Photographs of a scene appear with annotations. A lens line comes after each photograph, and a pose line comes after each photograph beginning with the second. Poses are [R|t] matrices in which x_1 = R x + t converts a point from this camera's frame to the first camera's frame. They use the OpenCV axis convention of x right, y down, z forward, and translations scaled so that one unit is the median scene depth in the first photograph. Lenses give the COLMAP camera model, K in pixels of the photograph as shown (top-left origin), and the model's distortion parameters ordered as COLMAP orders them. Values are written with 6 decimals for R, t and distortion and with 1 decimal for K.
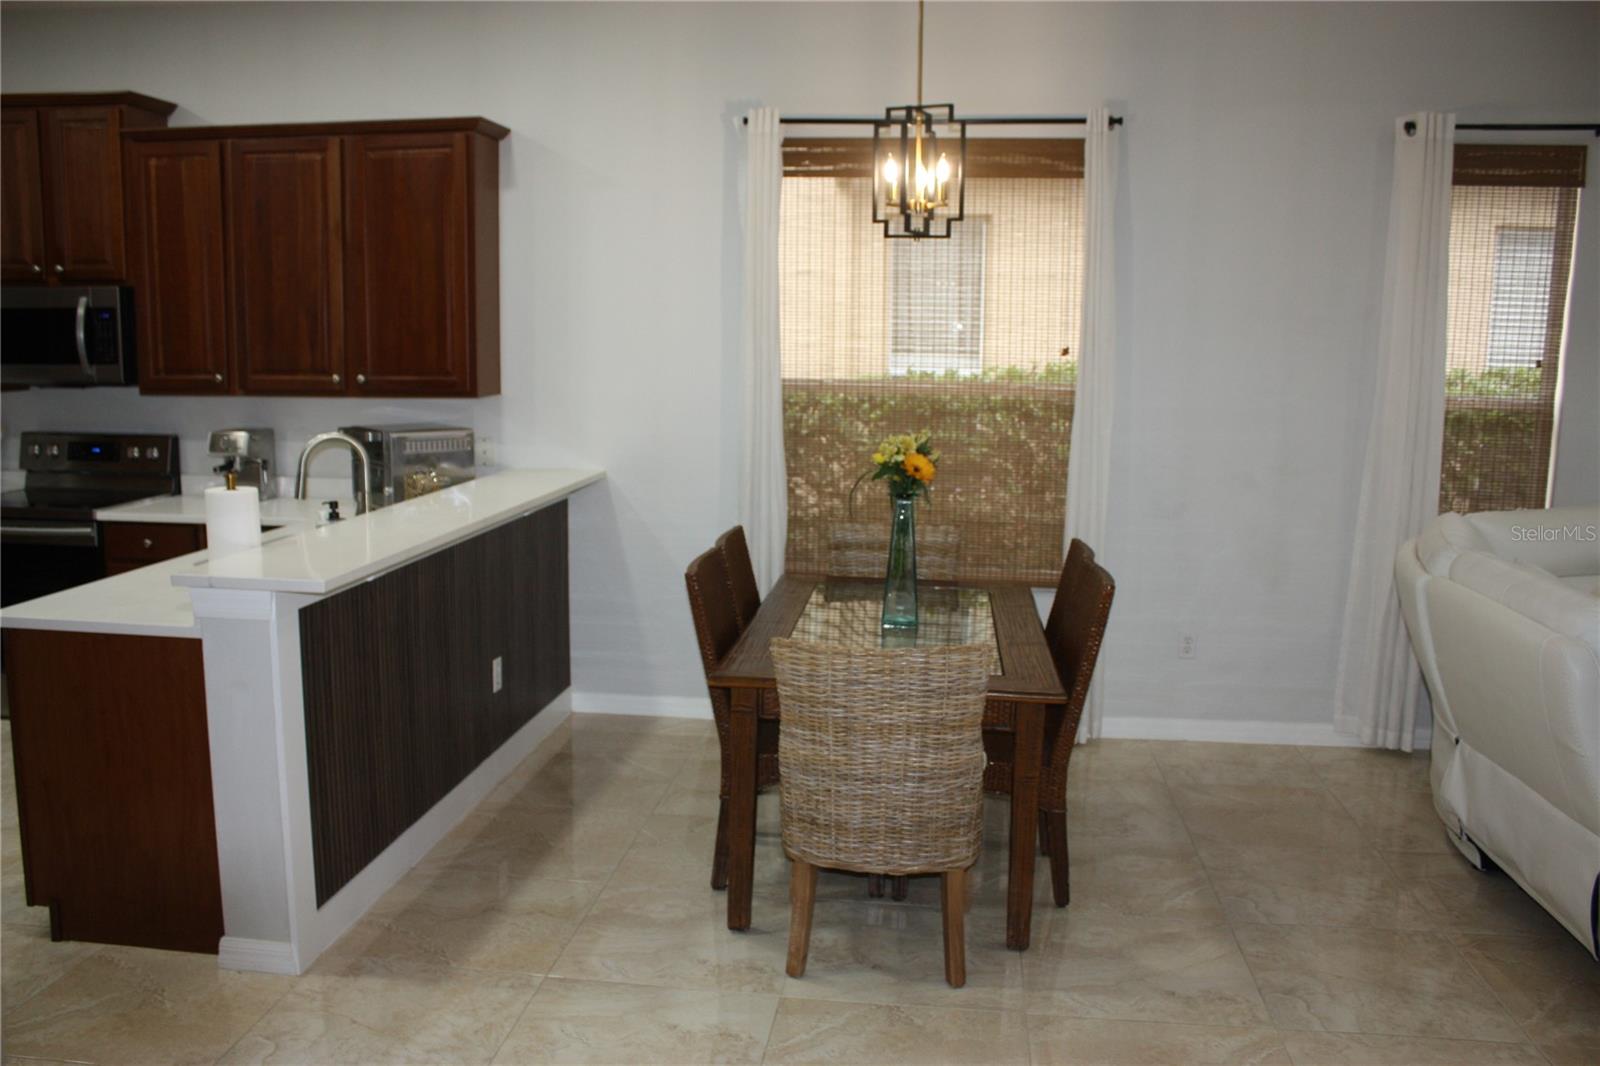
lens RADIAL K [[1381.2, 0, 802.5], [0, 1381.2, 541.7], [0, 0, 1]] dist [-0.127338, 0.106772]
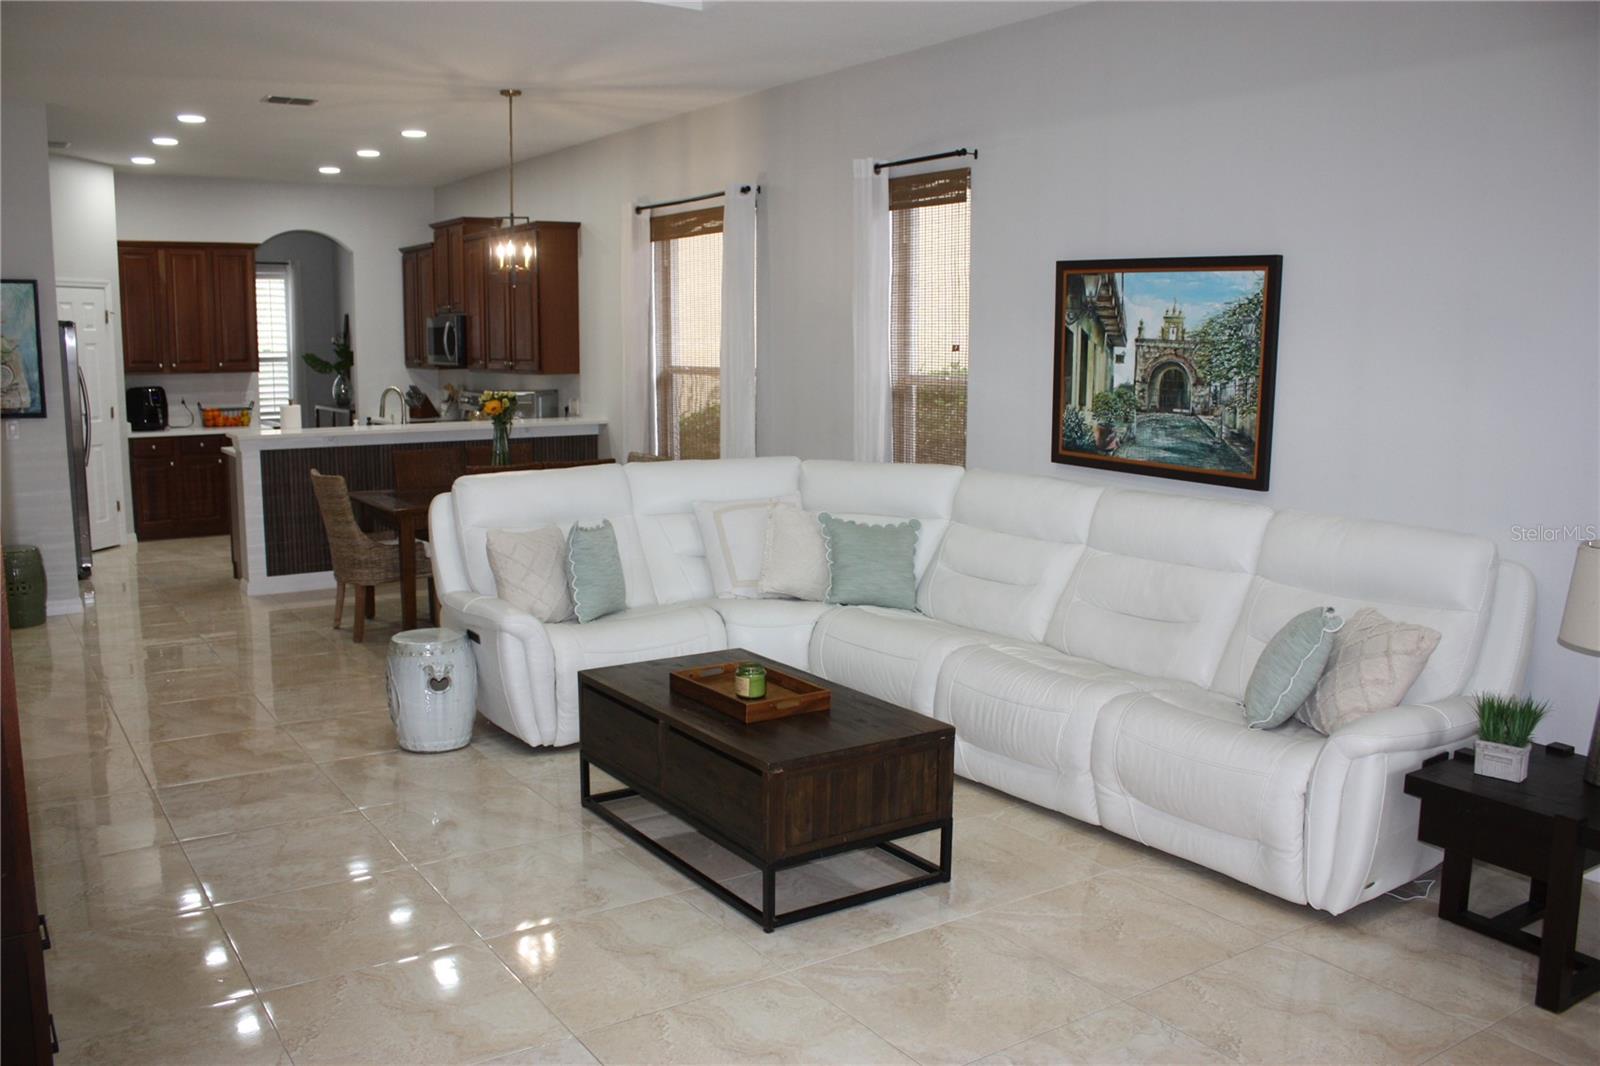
lens RADIAL K [[1381.2, 0, 798.6], [0, 1381.2, 540.8], [0, 0, 1]] dist [-0.127338, 0.106772]
pose [[0.655201, 0.099157, -0.748919, 1.365454], [-0.109715, 0.993328, 0.035531, 0.012048], [0.747446, 0.058887, 0.661708, 0.068572]]
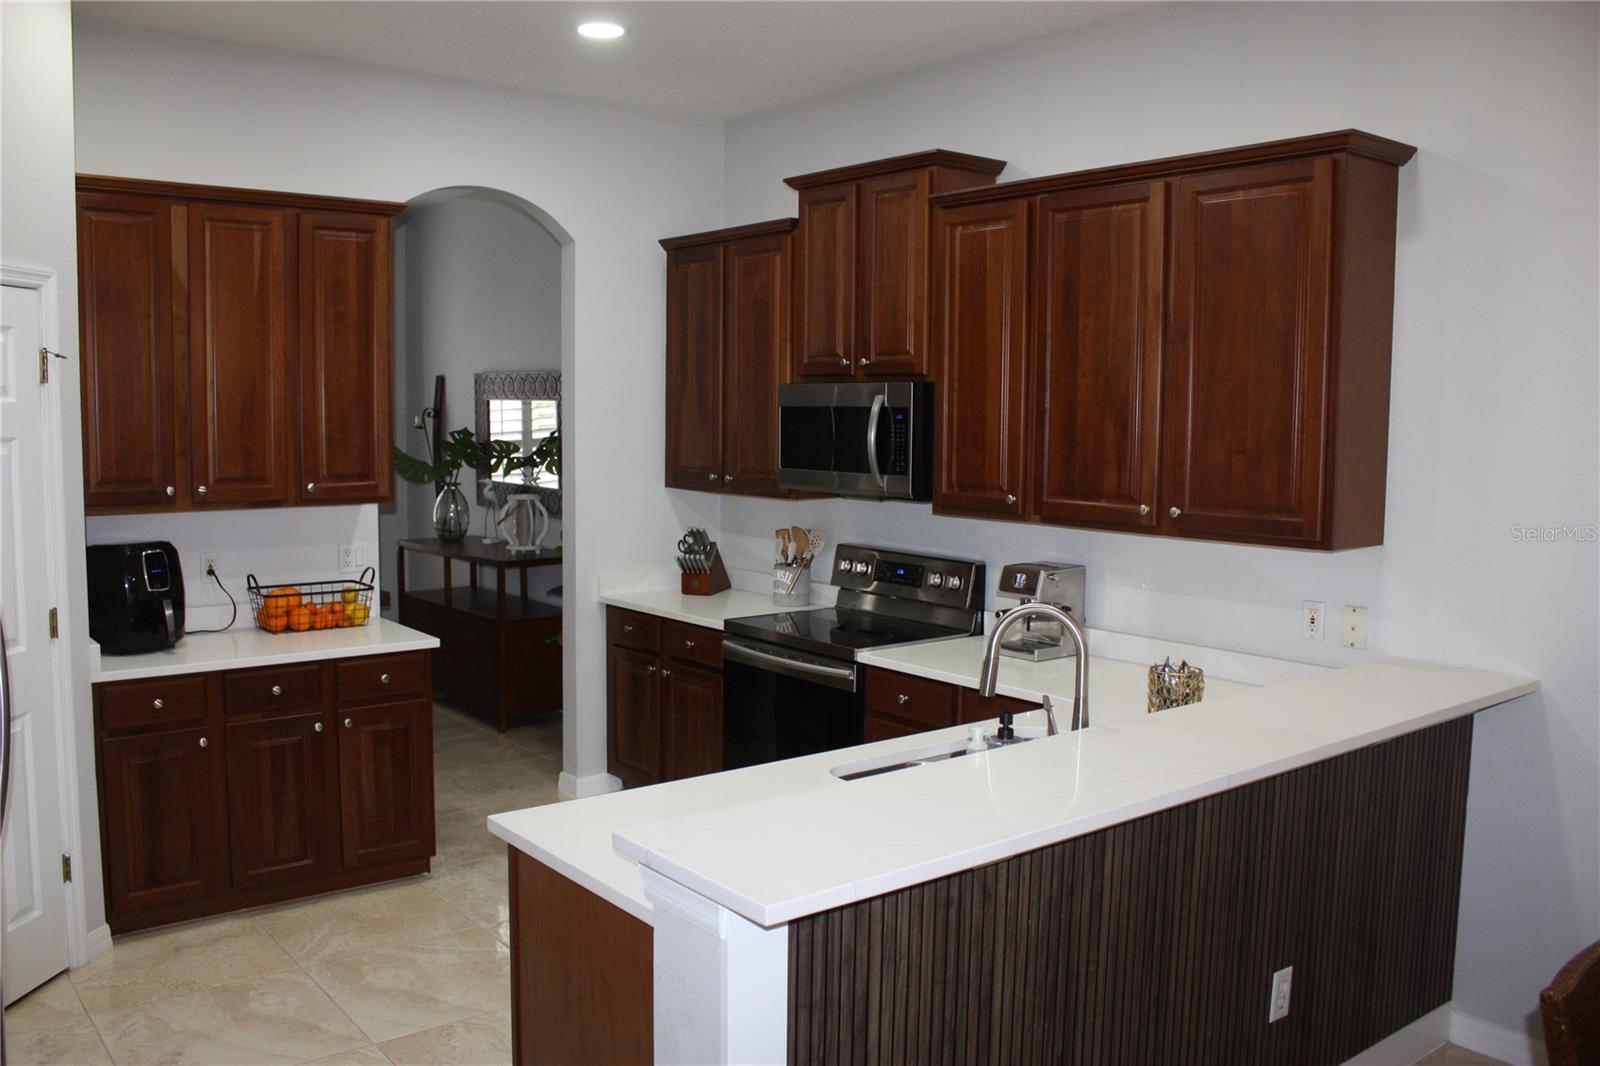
lens RADIAL K [[1381.2, 0, 784.6], [0, 1381.2, 537.1], [0, 0, 1]] dist [-0.127338, 0.106772]
pose [[0.725632, 0.064378, -0.685065, 0.021506], [-0.111809, 0.993413, -0.025075, -0.065485], [0.678938, 0.094792, 0.728050, 0.337737]]
